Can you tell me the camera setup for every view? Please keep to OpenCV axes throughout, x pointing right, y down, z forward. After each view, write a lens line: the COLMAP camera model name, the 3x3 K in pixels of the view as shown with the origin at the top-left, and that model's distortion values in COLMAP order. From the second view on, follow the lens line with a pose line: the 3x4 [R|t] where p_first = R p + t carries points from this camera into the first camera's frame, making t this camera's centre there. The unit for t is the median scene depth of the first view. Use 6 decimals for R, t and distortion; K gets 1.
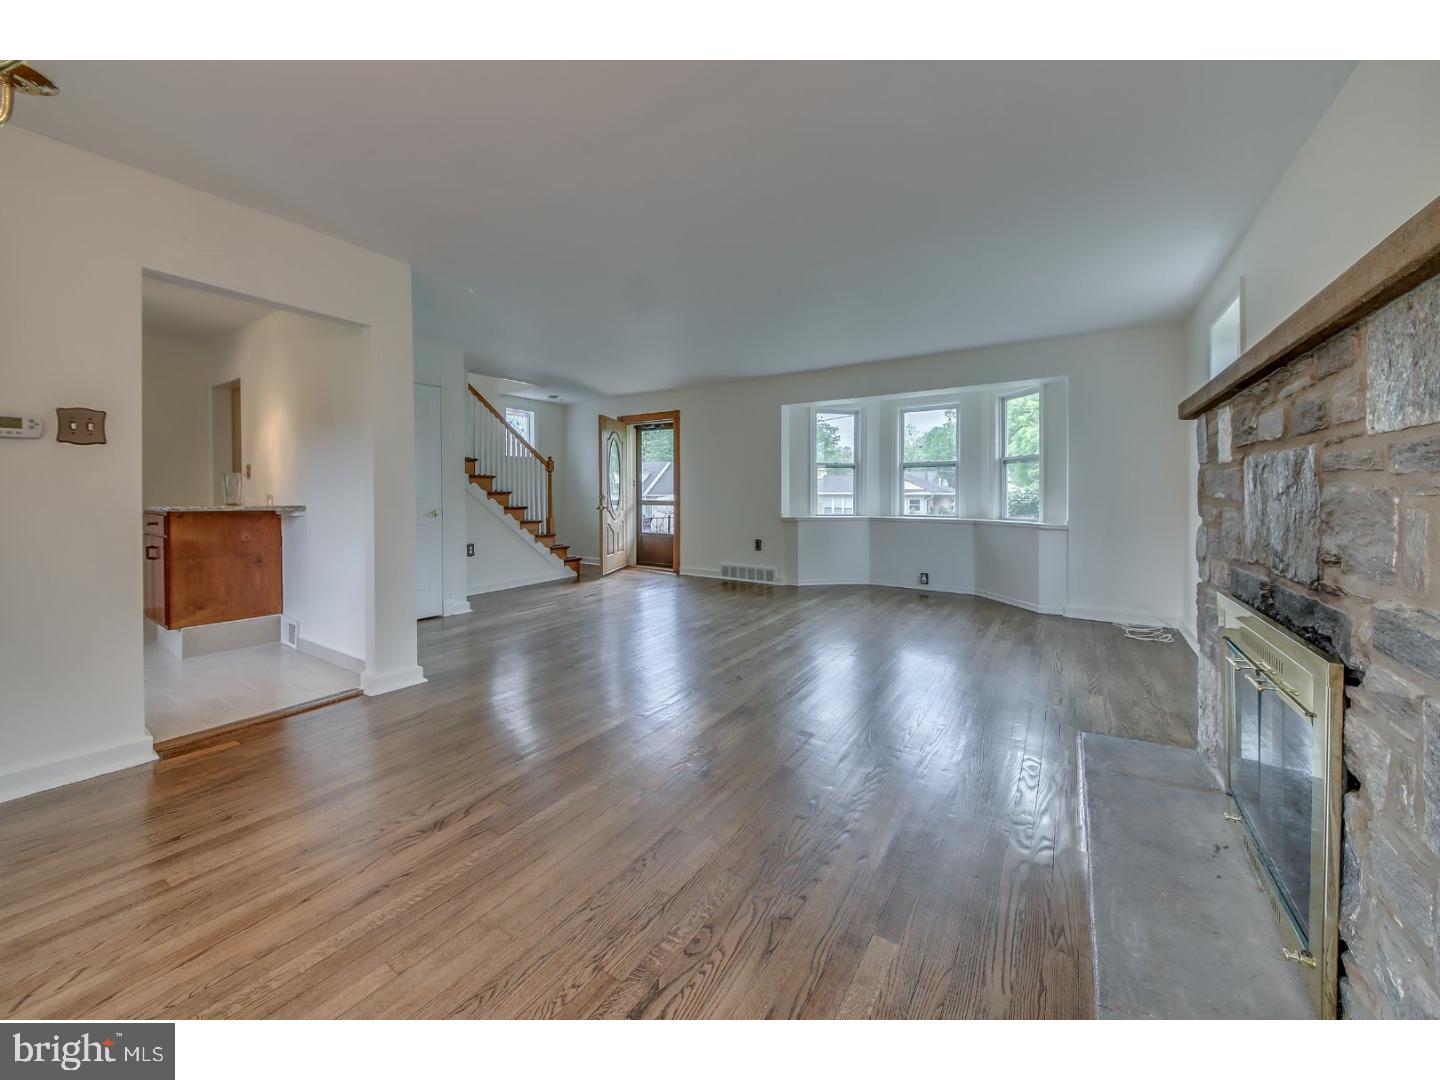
lens RADIAL K [[543.1, 0, 726.3], [0, 543.1, 492.2], [0, 0, 1]] dist [0.042990, -0.024224]
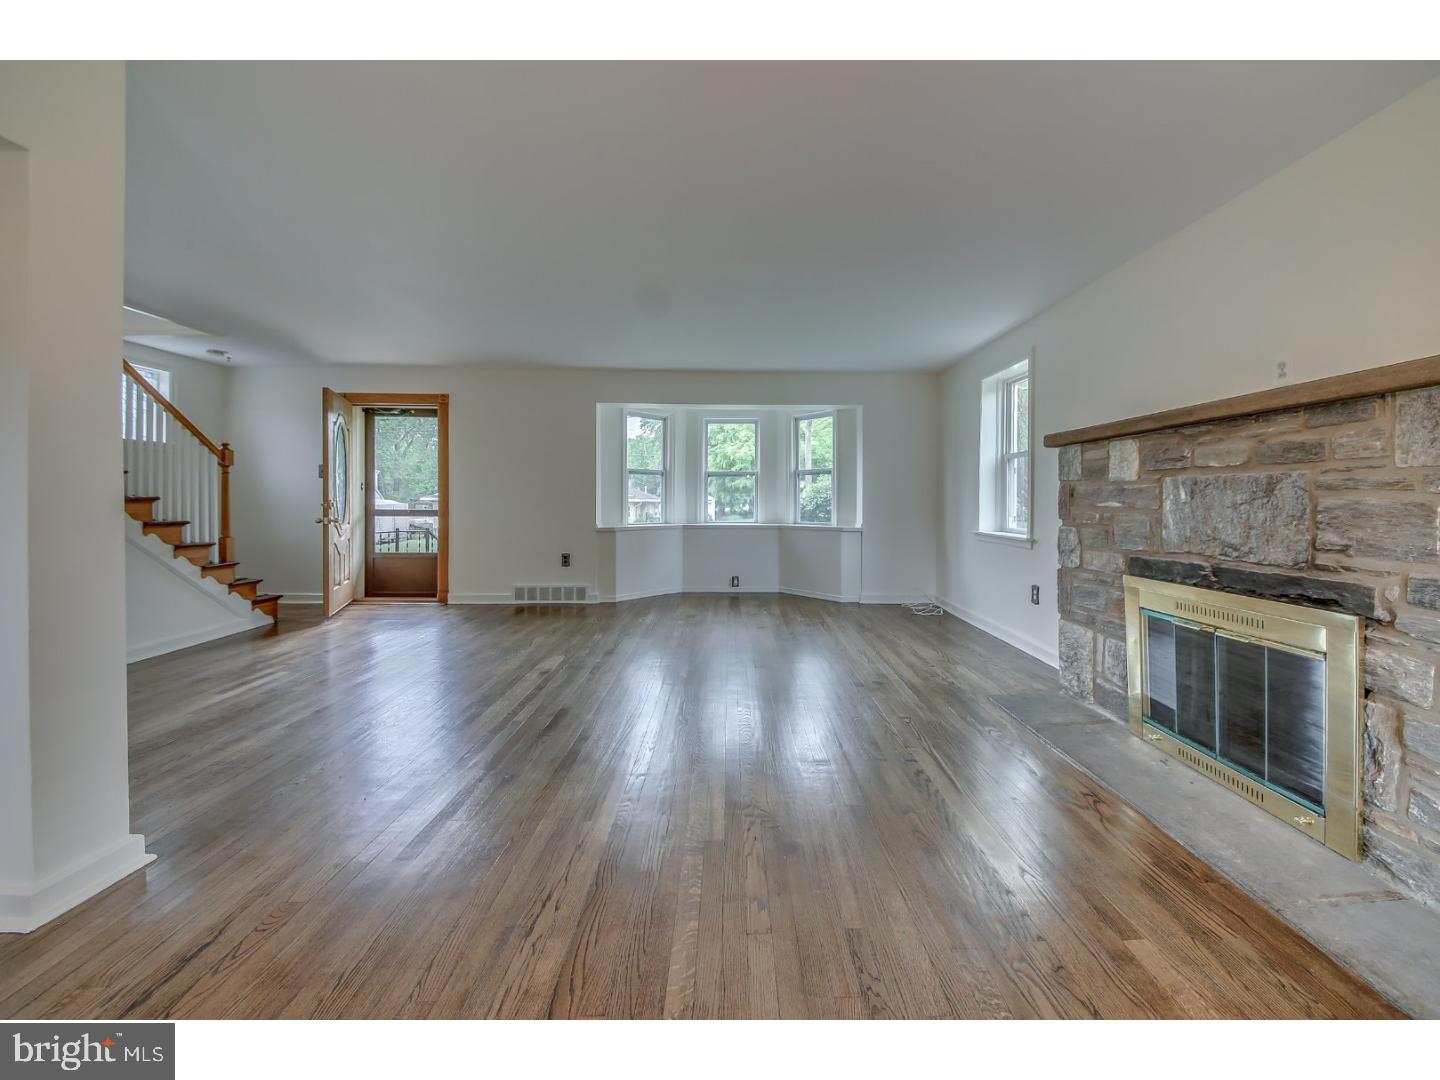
lens RADIAL K [[529.1, 0, 763.2], [0, 529.1, 498.6], [0, 0, 1]] dist [0.018645, -0.011500]
pose [[0.816596, 0.004678, 0.577190, -0.171069], [-0.003952, 0.999989, -0.002514, -0.000562], [-0.577196, -0.000228, 0.816606, 0.120711]]
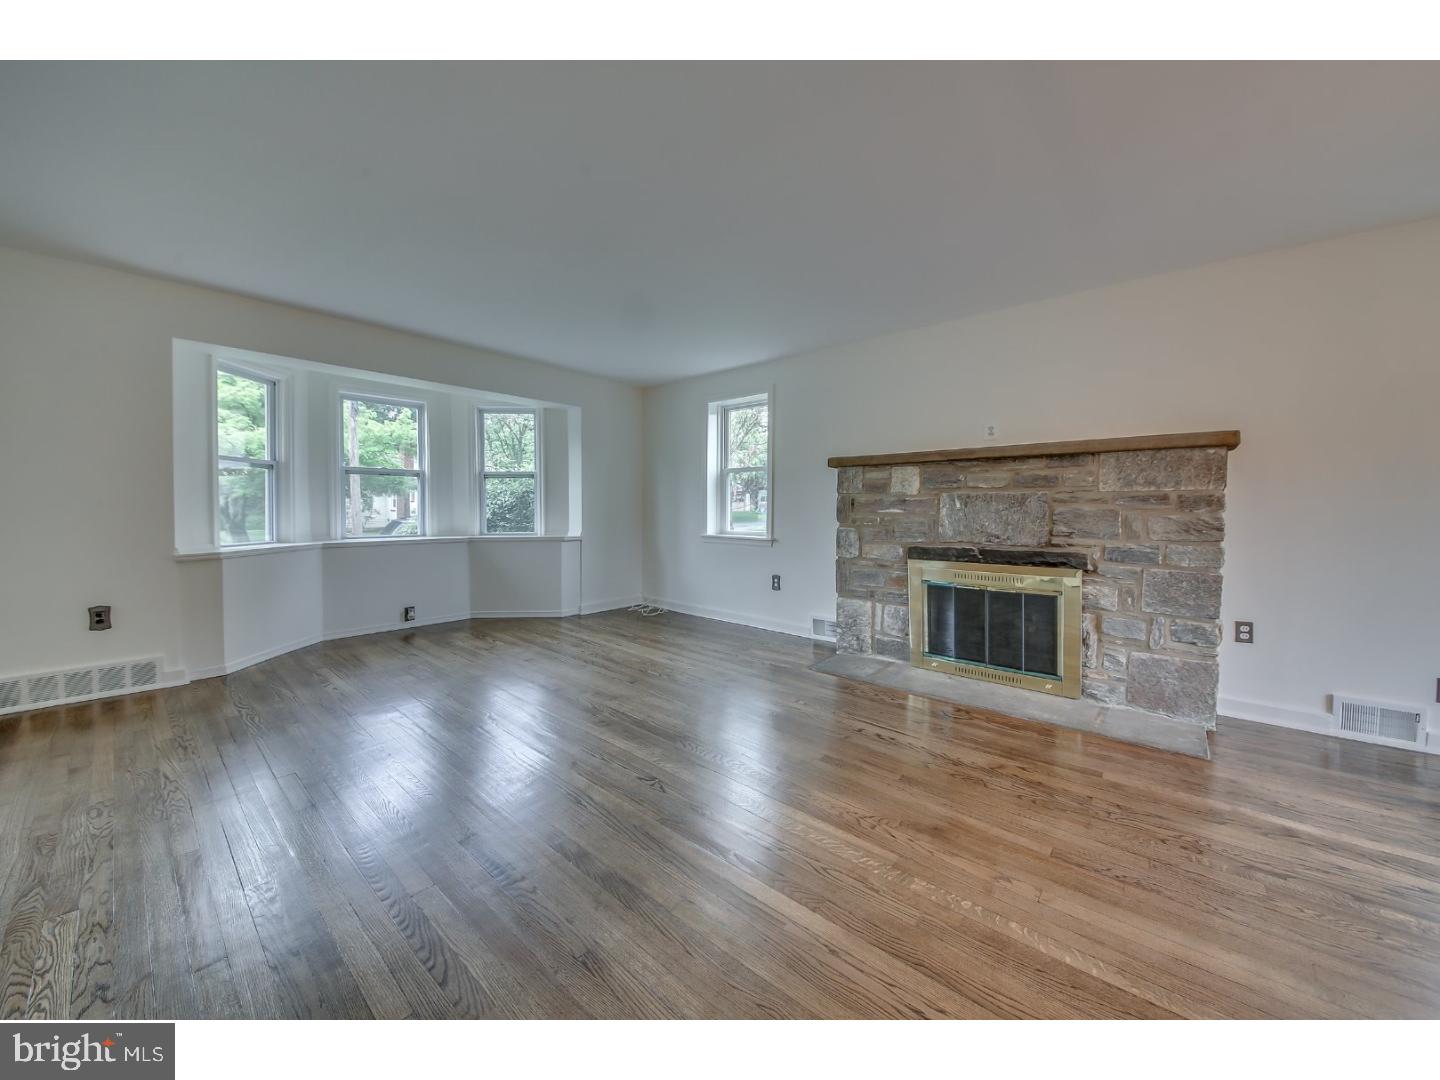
lens RADIAL K [[505.6, 0, 718.4], [0, 505.6, 518.9], [0, 0, 1]] dist [0.034759, -0.018351]
pose [[0.153301, -0.020153, 0.987974, -0.290347], [-0.003809, 0.999773, 0.020984, -0.000401], [-0.988172, -0.006980, 0.153189, 0.395568]]
